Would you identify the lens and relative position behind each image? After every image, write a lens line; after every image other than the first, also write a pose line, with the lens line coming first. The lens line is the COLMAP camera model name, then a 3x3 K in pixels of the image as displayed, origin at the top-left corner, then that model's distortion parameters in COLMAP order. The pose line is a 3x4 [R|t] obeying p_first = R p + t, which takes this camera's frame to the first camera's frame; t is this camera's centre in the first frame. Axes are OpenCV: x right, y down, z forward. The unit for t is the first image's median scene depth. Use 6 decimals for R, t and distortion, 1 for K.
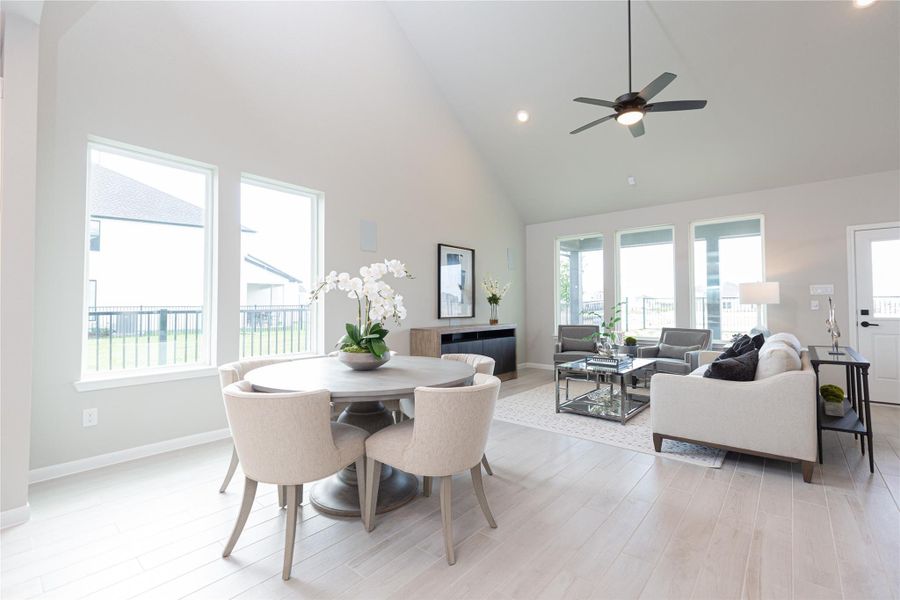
lens RADIAL K [[409.6, 0, 448.2], [0, 409.6, 296.2], [0, 0, 1]] dist [0.002139, 0.000071]
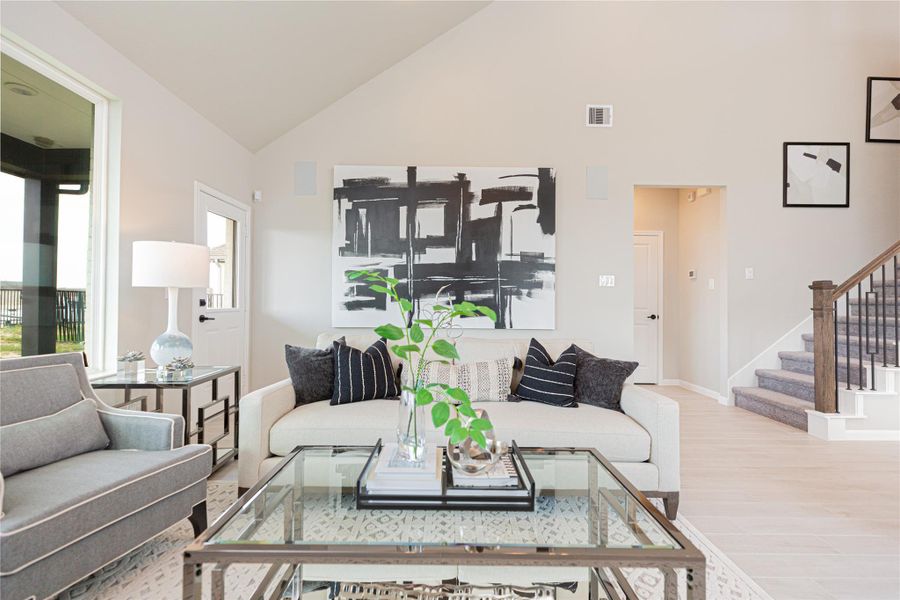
lens RADIAL K [[402.3, 0, 448.2], [0, 402.3, 296.0], [0, 0, 1]] dist [0.003240, -0.000585]
pose [[-0.645350, 0.008284, 0.763842, 0.156155], [-0.025629, 0.999143, -0.032489, 0.037182], [-0.763457, -0.040543, -0.644585, 1.059296]]
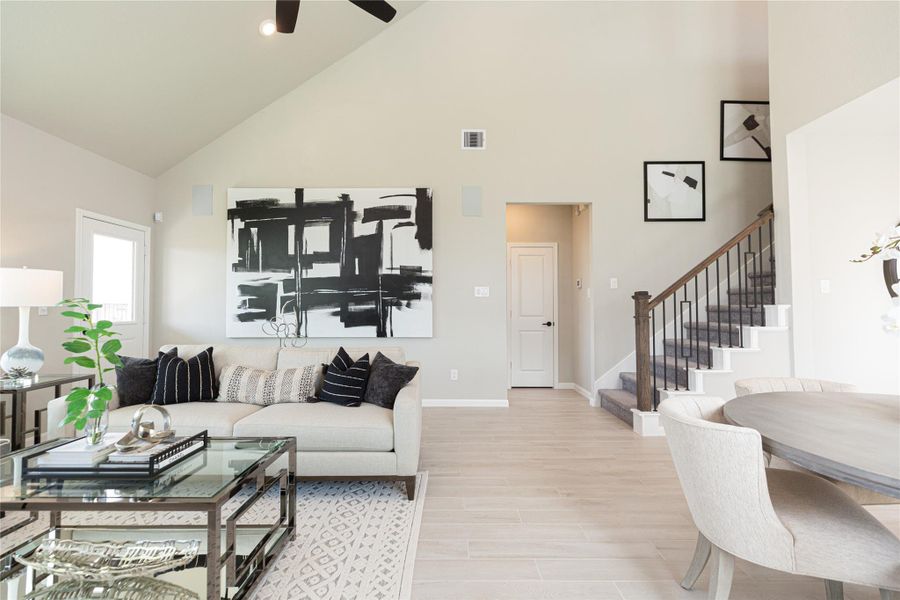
lens RADIAL K [[409.6, 0, 448.2], [0, 409.6, 296.2], [0, 0, 1]] dist [0.002139, 0.000071]
pose [[-0.641144, 0.024940, 0.767015, -0.080102], [-0.014585, 0.998895, -0.044671, 0.021985], [-0.767282, -0.039827, -0.640072, 0.910216]]
